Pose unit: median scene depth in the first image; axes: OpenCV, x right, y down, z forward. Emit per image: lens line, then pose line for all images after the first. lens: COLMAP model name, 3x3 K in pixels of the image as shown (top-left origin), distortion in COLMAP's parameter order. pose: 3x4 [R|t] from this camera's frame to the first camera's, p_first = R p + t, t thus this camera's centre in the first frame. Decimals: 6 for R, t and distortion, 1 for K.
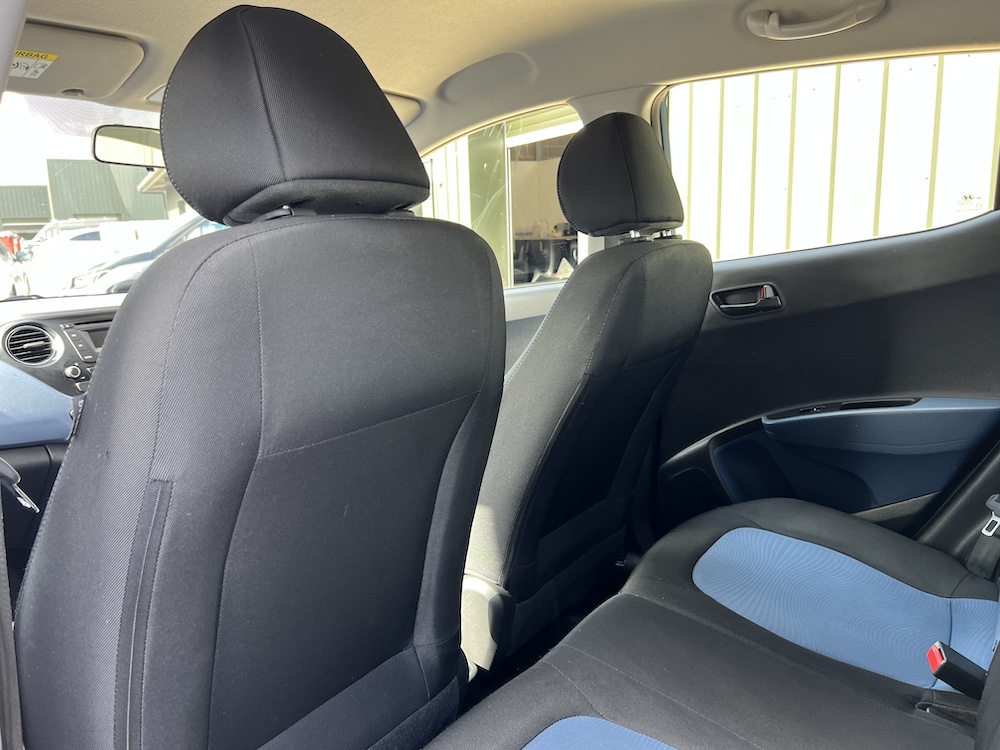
lens RADIAL K [[758.9, 0, 497.2], [0, 758.9, 374.7], [0, 0, 1]] dist [0.037389, -0.044584]
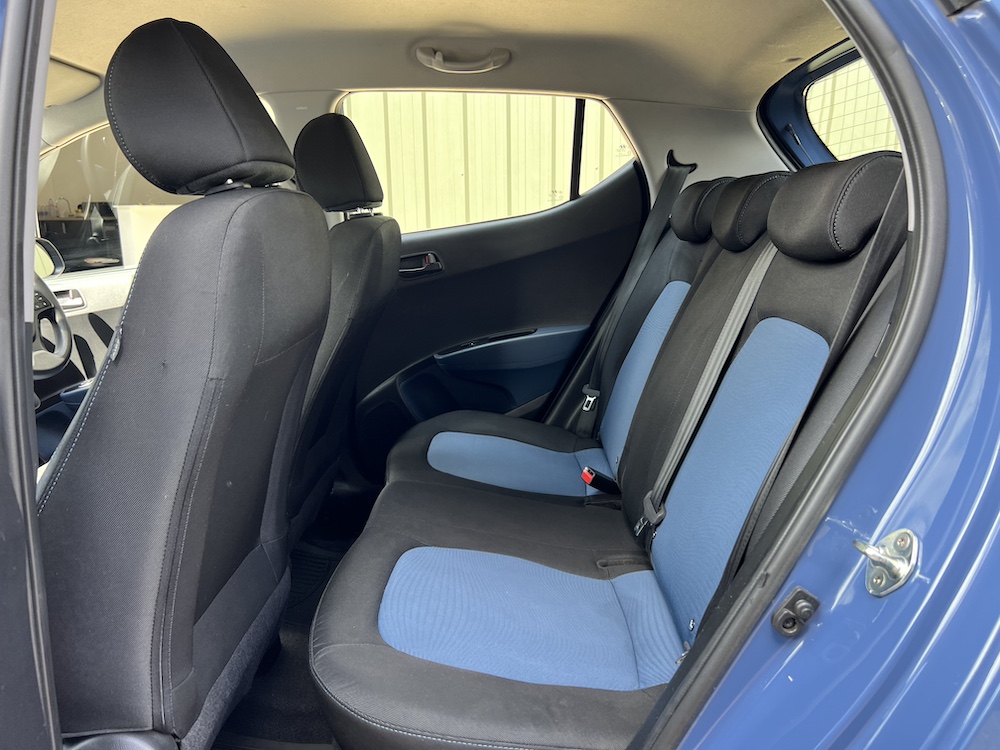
lens RADIAL K [[758.9, 0, 506.7], [0, 758.9, 377.5], [0, 0, 1]] dist [0.037389, -0.044584]
pose [[0.822737, -0.101159, 0.559348, -0.324271], [0.088820, 0.994828, 0.049272, 0.047600], [-0.561439, 0.009144, 0.827467, -0.176805]]
